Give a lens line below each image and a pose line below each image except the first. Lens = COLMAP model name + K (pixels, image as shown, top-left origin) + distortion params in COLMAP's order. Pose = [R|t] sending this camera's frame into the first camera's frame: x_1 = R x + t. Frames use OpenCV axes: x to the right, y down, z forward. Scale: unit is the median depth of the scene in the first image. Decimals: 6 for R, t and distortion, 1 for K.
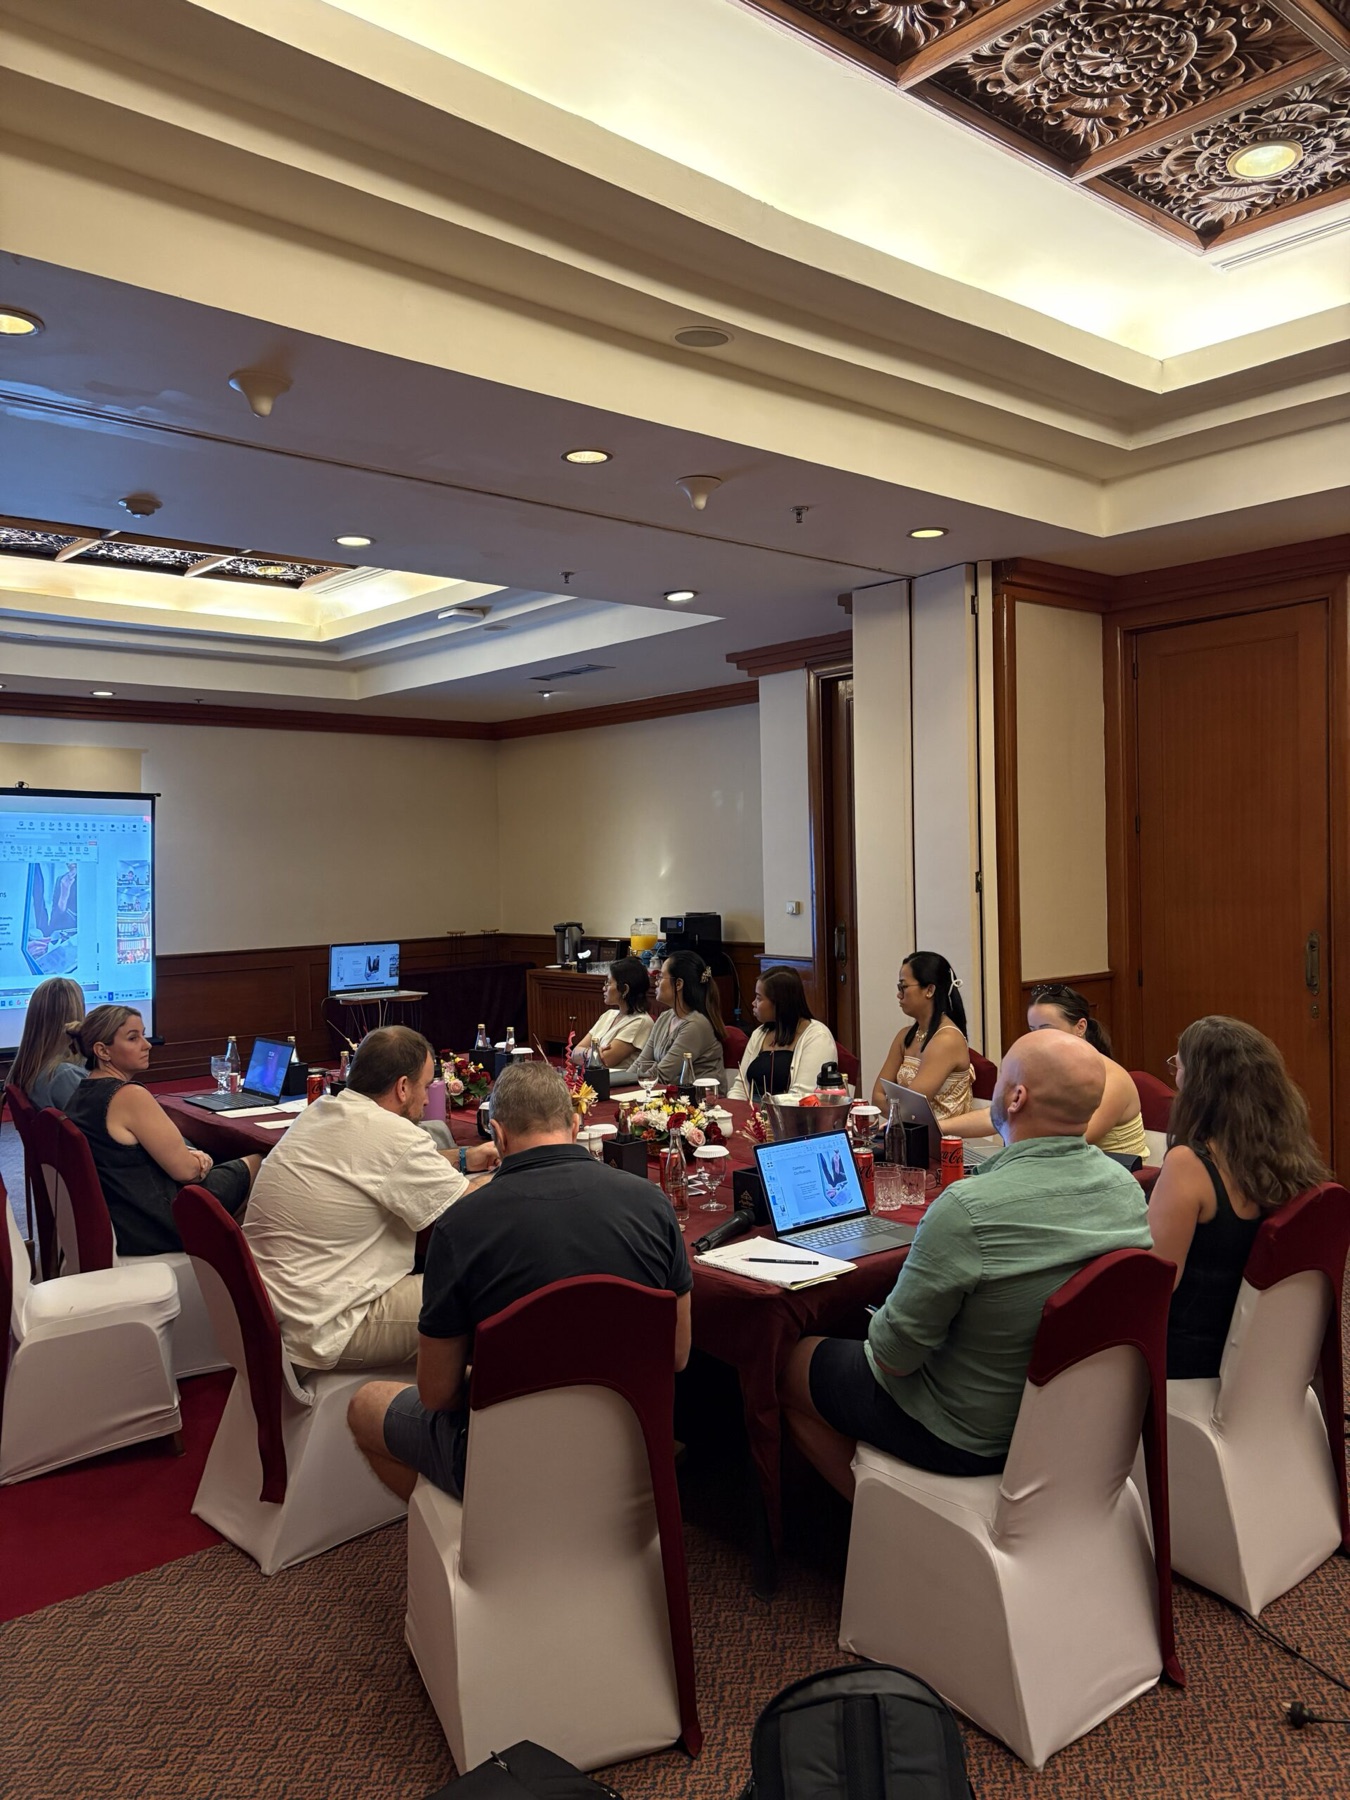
lens RADIAL K [[1371.5, 0, 675.0], [0, 1371.5, 900.0], [0, 0, 1]] dist [0.044369, 0.001442]
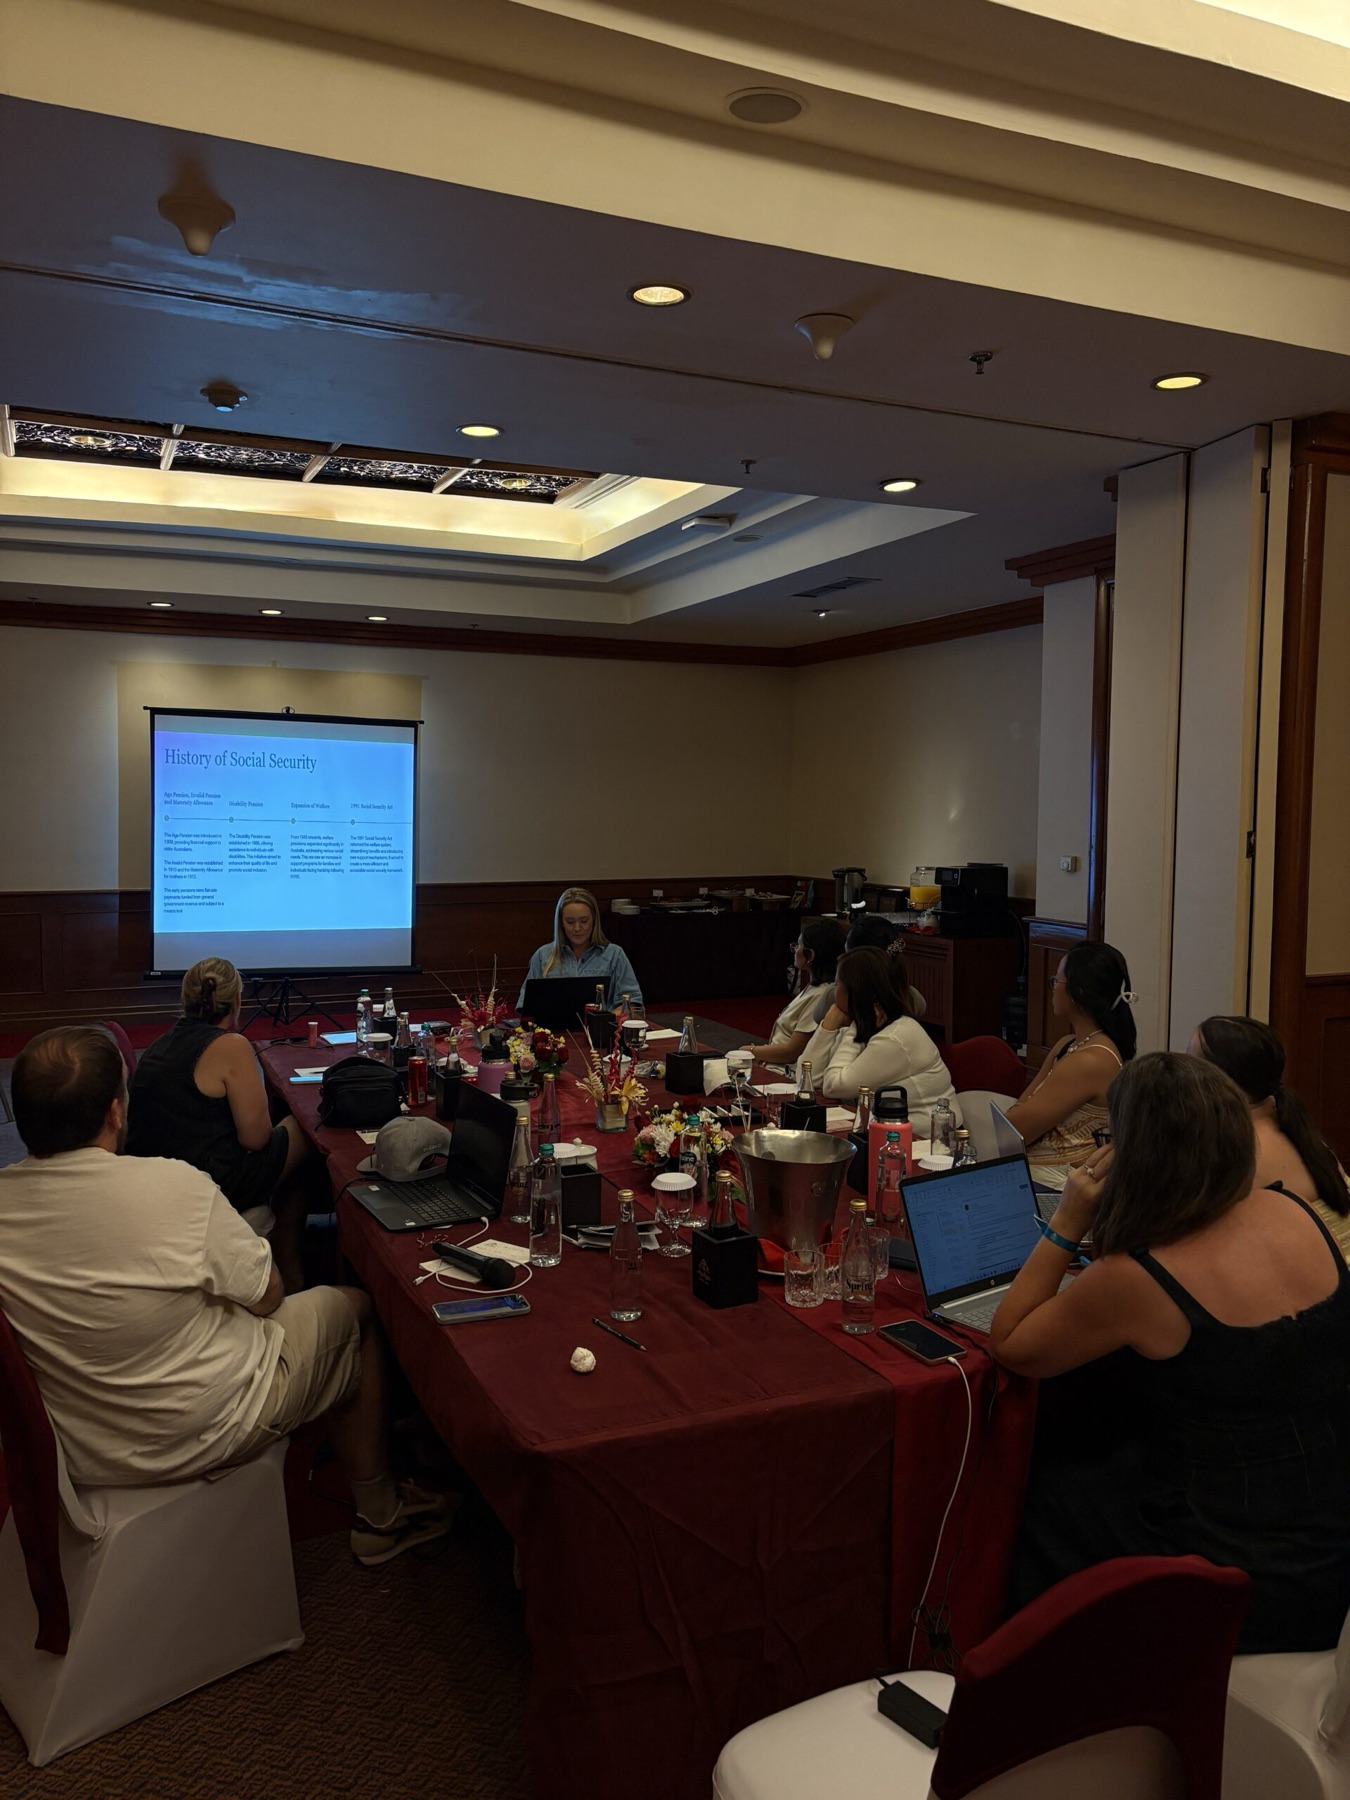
lens RADIAL K [[1384.2, 0, 675.0], [0, 1384.2, 900.0], [0, 0, 1]] dist [0.033400, 0.006800]
pose [[0.958775, 0.047952, -0.280092, 0.092405], [-0.034716, 0.998042, 0.052030, -0.007863], [0.282038, -0.040161, 0.958562, 0.110465]]
